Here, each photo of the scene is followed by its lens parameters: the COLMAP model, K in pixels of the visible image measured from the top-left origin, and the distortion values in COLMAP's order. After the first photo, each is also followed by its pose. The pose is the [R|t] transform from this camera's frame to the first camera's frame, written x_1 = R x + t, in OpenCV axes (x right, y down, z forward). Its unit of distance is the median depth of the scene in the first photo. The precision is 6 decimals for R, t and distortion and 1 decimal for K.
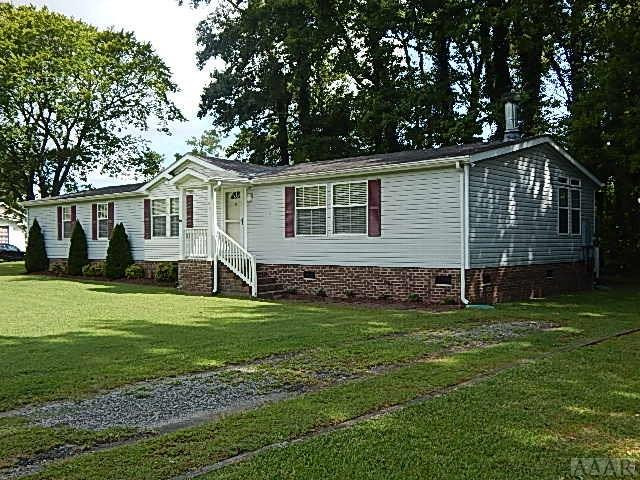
lens RADIAL K [[666.2, 0, 320.0], [0, 666.2, 240.0], [0, 0, 1]] dist [-0.009207, -0.014725]
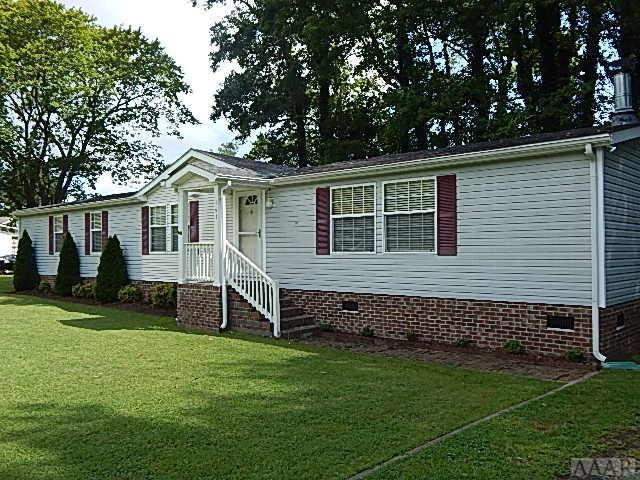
lens RADIAL K [[592.1, 0, 320.0], [0, 592.1, 240.0], [0, 0, 1]] dist [0.008609, 0.000012]
pose [[0.999927, -0.001247, -0.012018, -0.029470], [0.001104, 0.999928, -0.011936, -0.009440], [0.012033, 0.011922, 0.999857, 0.239077]]
